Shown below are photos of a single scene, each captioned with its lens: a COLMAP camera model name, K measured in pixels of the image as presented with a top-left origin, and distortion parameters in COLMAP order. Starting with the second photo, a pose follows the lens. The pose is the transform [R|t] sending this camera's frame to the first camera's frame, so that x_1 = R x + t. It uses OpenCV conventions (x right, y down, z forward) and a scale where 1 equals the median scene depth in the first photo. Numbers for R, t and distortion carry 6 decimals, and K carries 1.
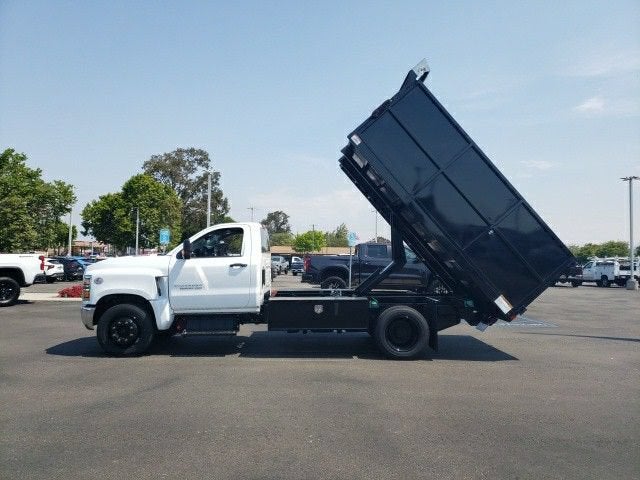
lens RADIAL K [[504.3, 0, 320.8], [0, 504.3, 198.1], [0, 0, 1]] dist [0.008142, -0.001594]
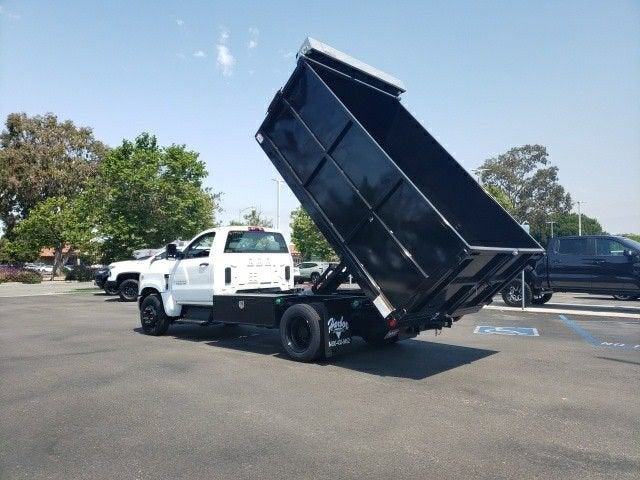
lens RADIAL K [[491.2, 0, 318.1], [0, 491.2, 215.3], [0, 0, 1]] dist [0.083343, -0.000651]
pose [[0.735625, -0.080700, -0.672565, 0.792756], [0.097787, 0.995130, -0.012449, 0.059680], [0.670294, -0.056610, 0.739933, 0.335241]]
